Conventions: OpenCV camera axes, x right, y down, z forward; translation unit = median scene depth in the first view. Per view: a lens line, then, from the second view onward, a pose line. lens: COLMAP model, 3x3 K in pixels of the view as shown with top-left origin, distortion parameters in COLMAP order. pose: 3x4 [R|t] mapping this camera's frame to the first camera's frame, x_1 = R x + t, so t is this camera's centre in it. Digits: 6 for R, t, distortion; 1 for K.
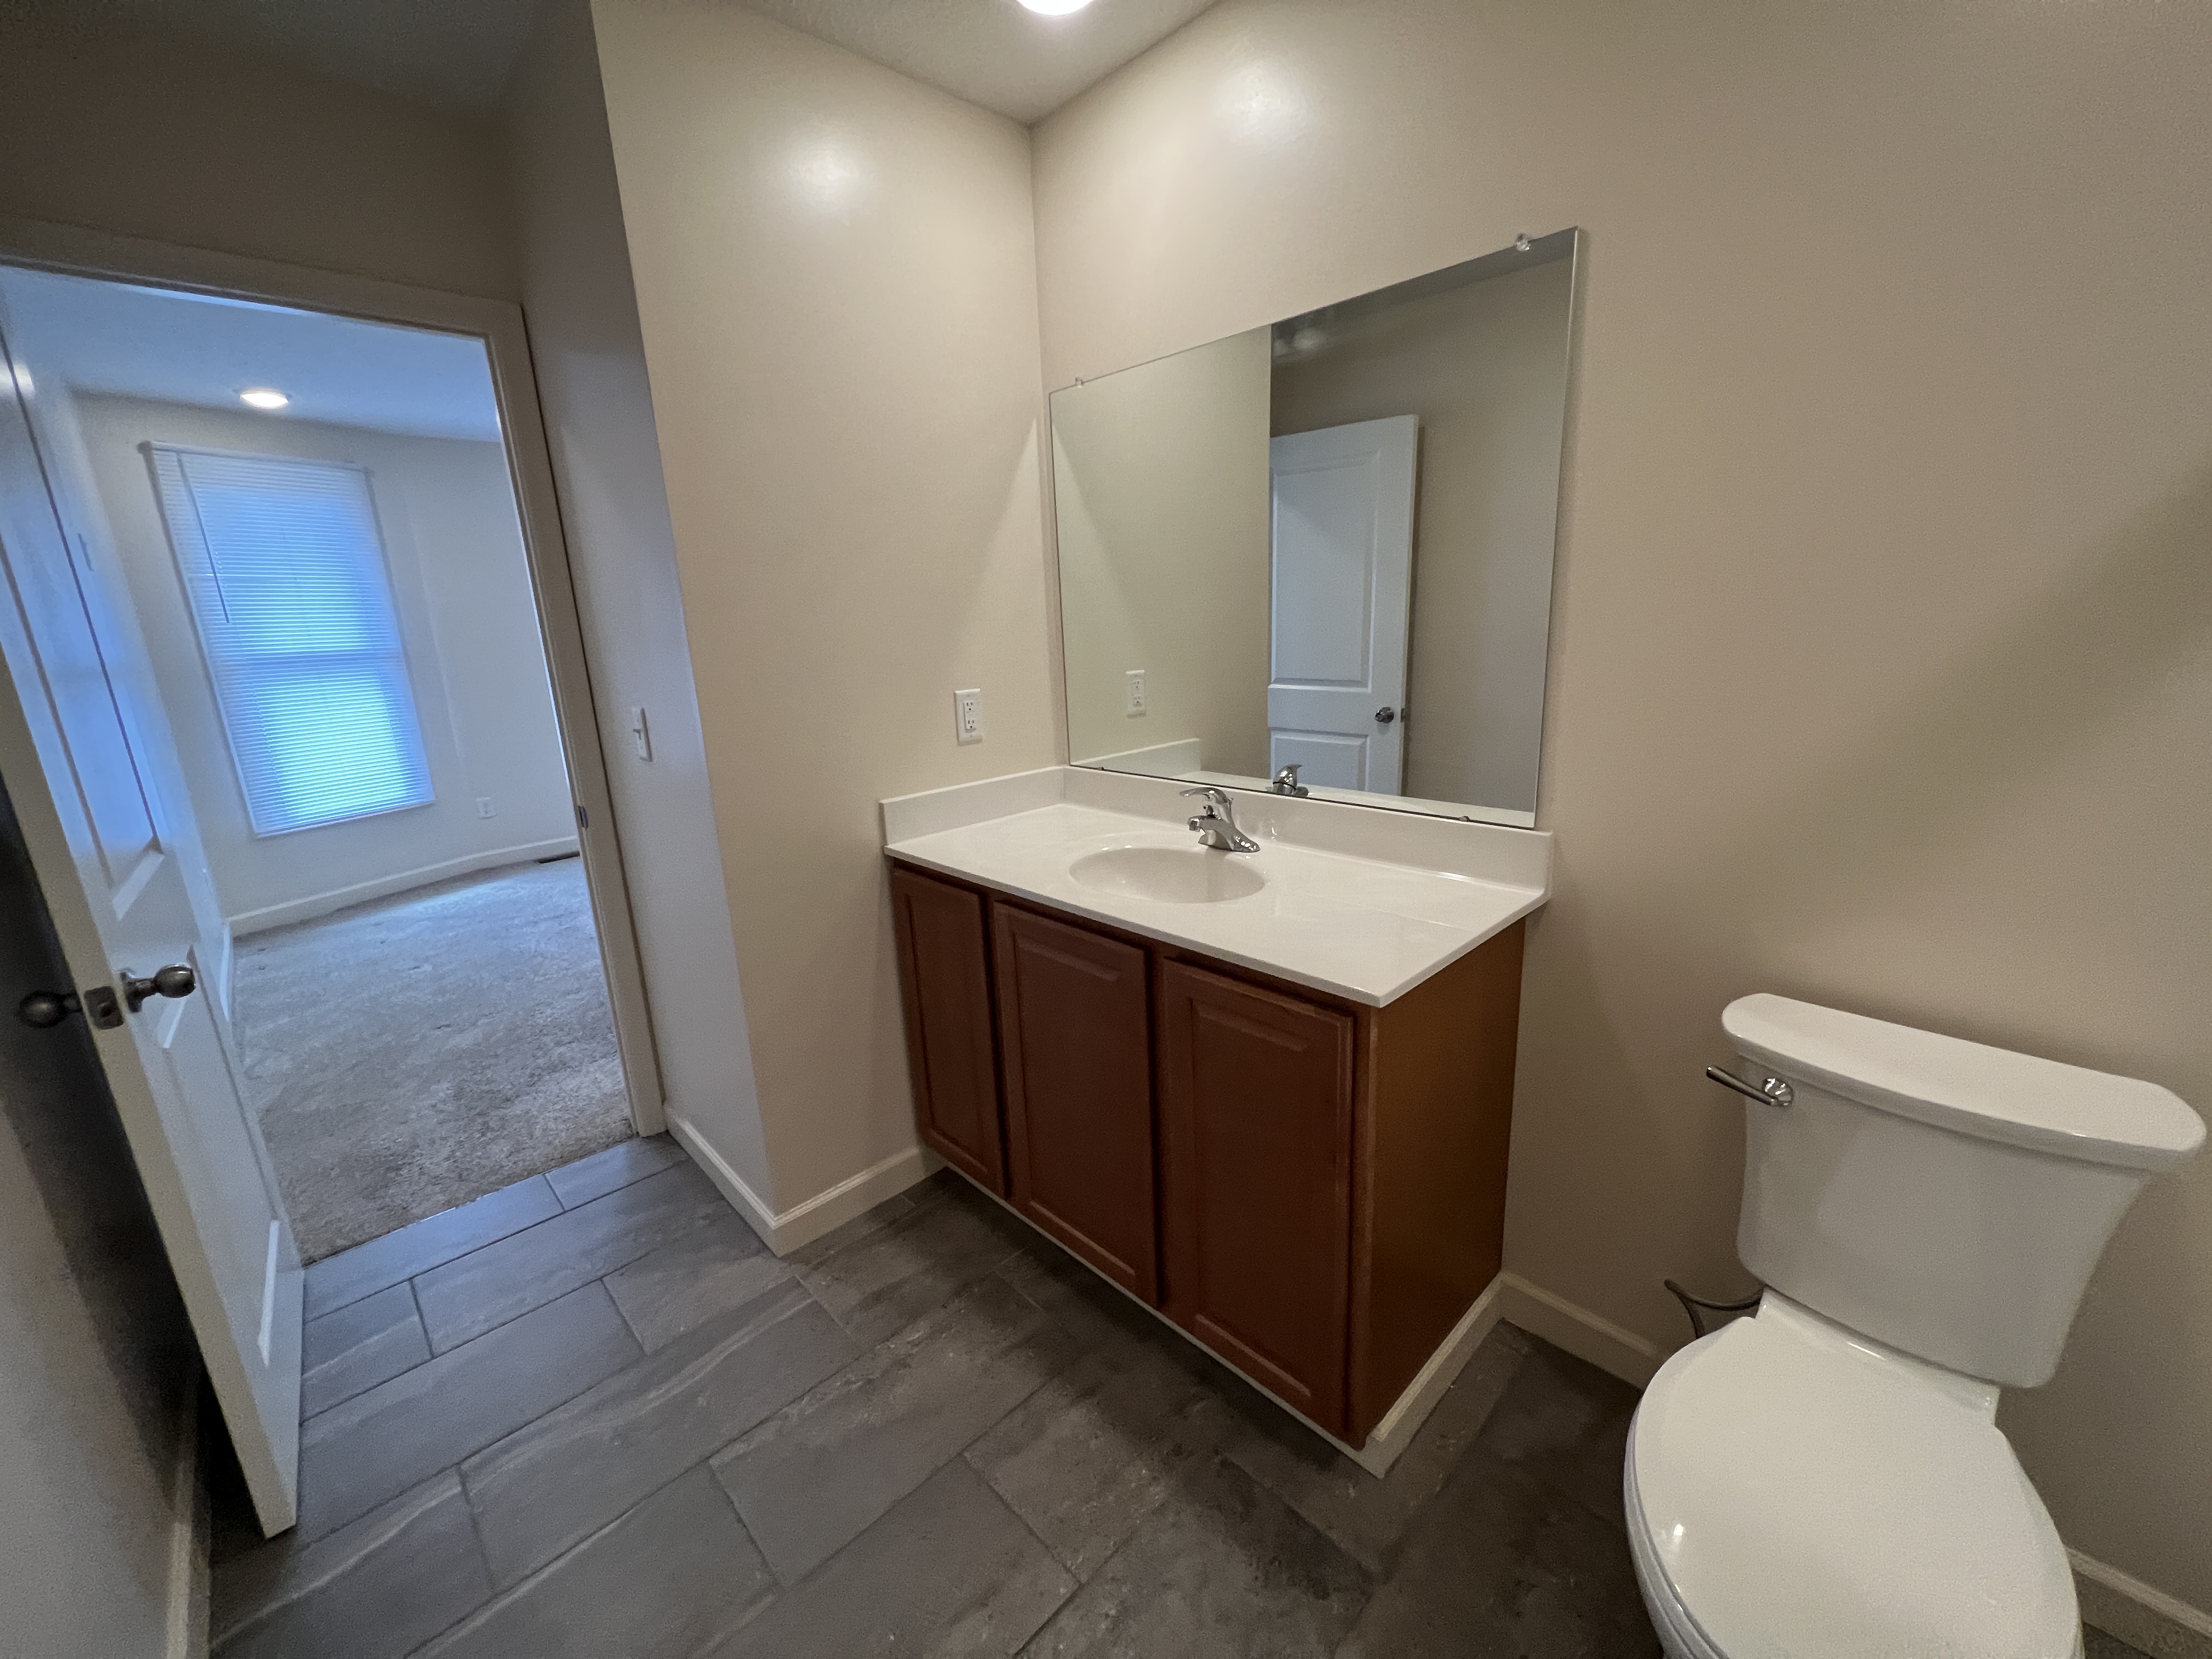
lens RADIAL K [[889.4, 0, 1107.6], [0, 889.4, 827.1], [0, 0, 1]] dist [-0.001289, -0.000110]
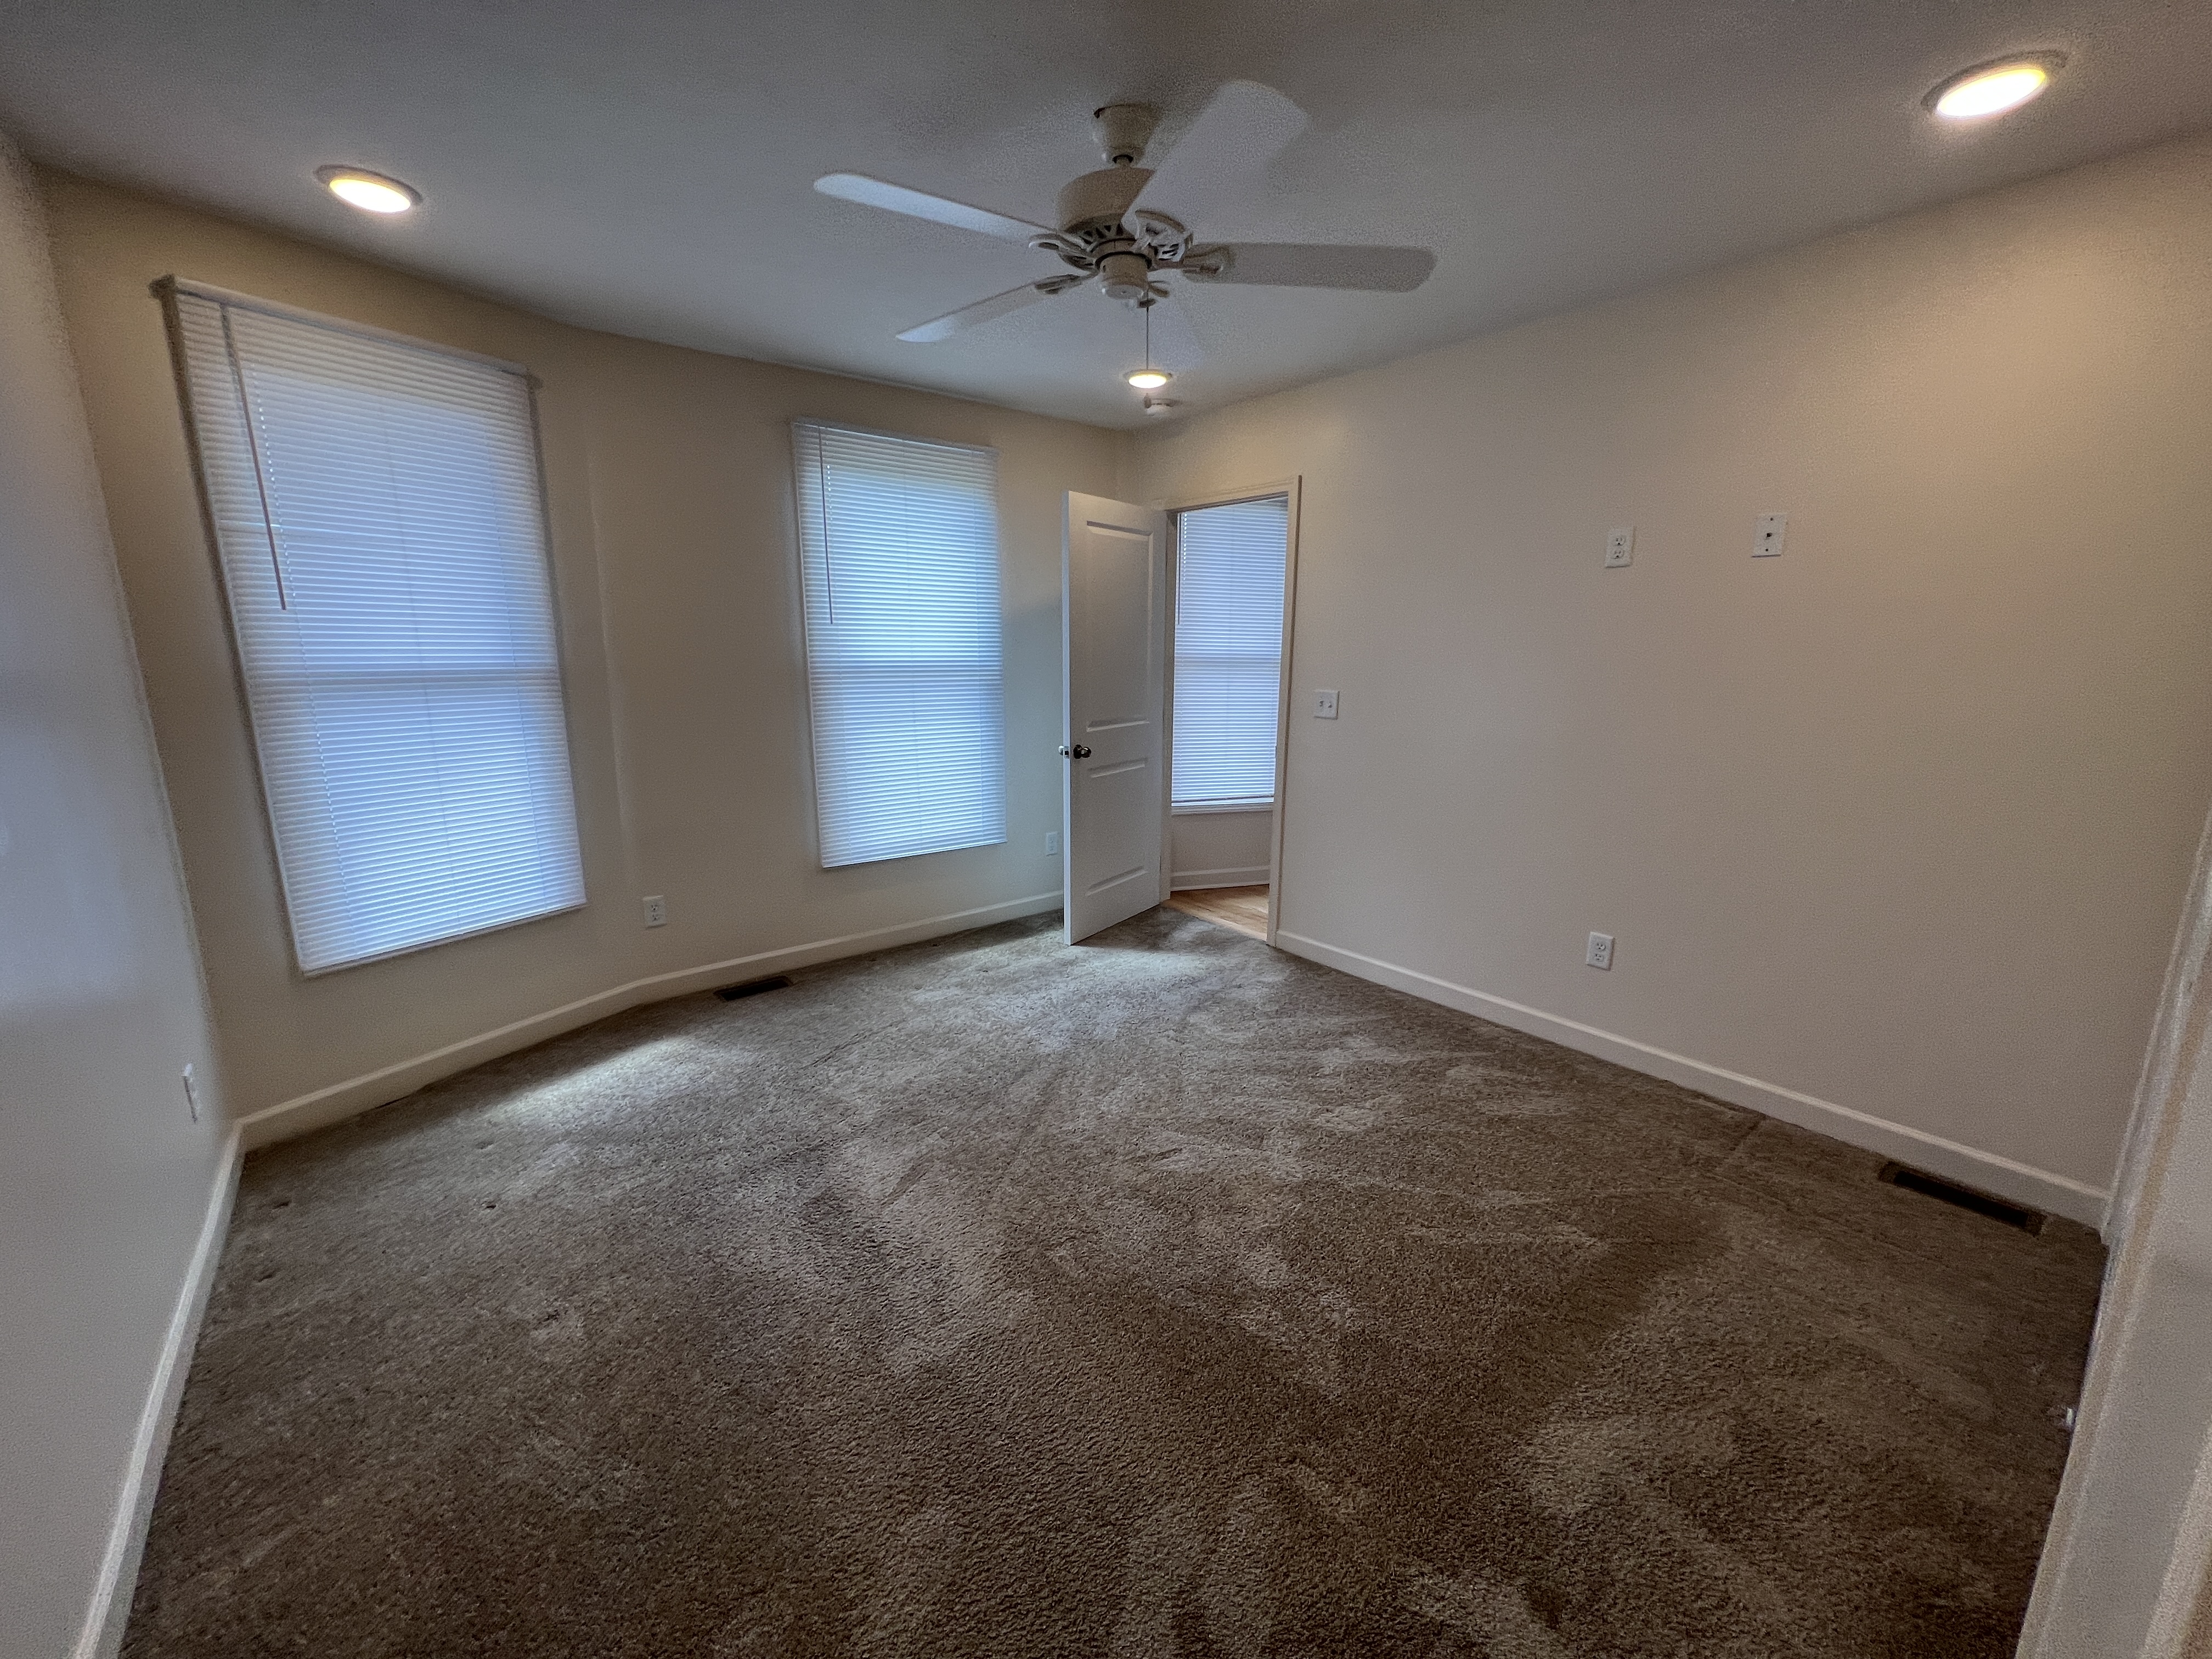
lens RADIAL K [[889.4, 0, 1106.0], [0, 889.4, 832.5], [0, 0, 1]] dist [-0.001289, -0.000110]
pose [[0.994907, 0.057973, -0.082455, -0.425560], [-0.061109, 0.997481, -0.036020, -0.102747], [0.080159, 0.040875, 0.995944, 0.498871]]
